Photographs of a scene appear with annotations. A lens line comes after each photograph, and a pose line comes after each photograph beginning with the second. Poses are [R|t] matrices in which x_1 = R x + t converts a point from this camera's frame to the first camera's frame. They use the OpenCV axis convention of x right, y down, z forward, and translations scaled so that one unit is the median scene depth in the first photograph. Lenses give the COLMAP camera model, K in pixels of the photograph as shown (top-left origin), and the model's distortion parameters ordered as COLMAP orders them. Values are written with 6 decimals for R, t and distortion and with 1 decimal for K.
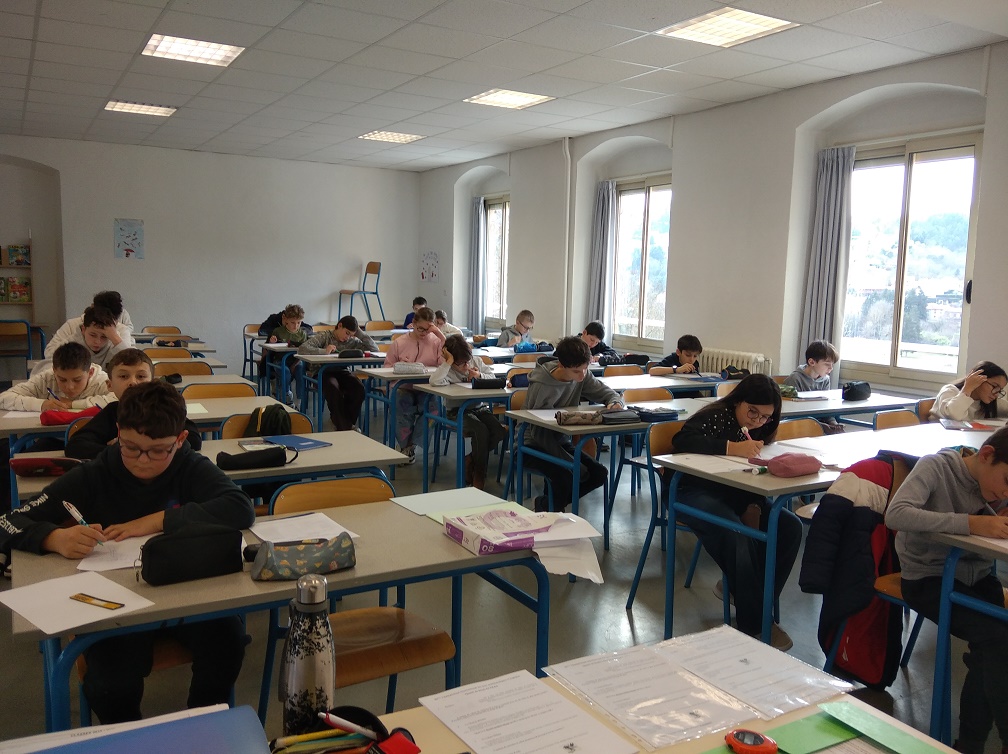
lens RADIAL K [[846.8, 0, 504.0], [0, 846.8, 377.0], [0, 0, 1]] dist [0.140389, -0.208356]
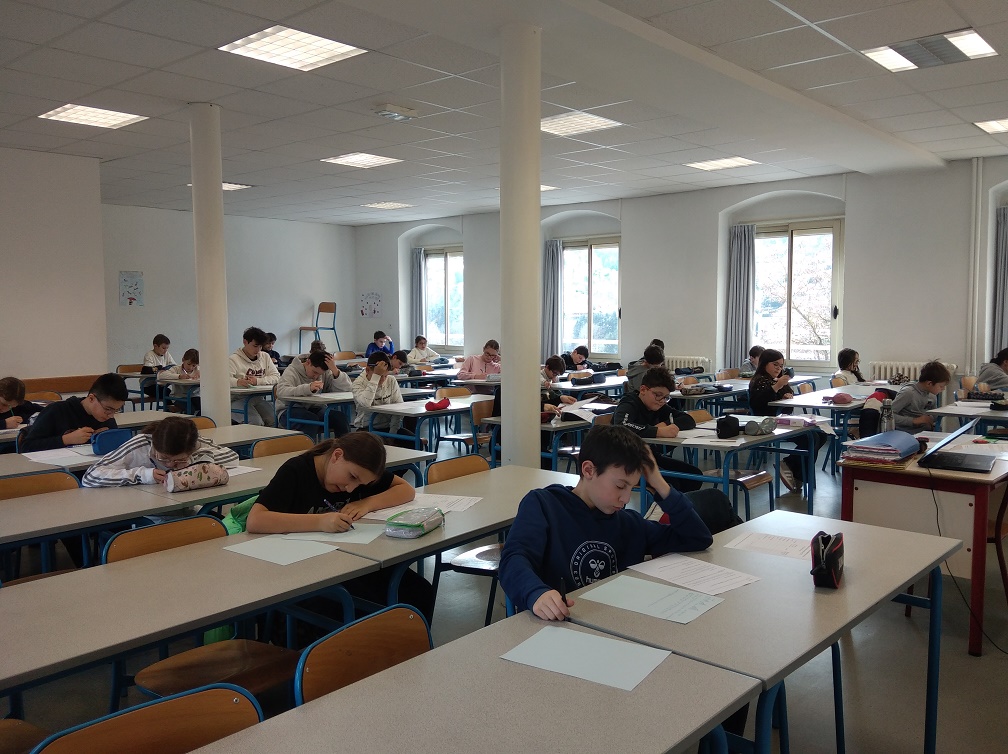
lens RADIAL K [[846.8, 0, 504.0], [0, 846.8, 377.0], [0, 0, 1]] dist [0.140389, -0.208356]
pose [[0.951184, -0.053588, 0.303936, -0.460750], [0.064403, 0.997594, -0.025661, 0.022604], [-0.301830, 0.043983, 0.952347, -0.313274]]
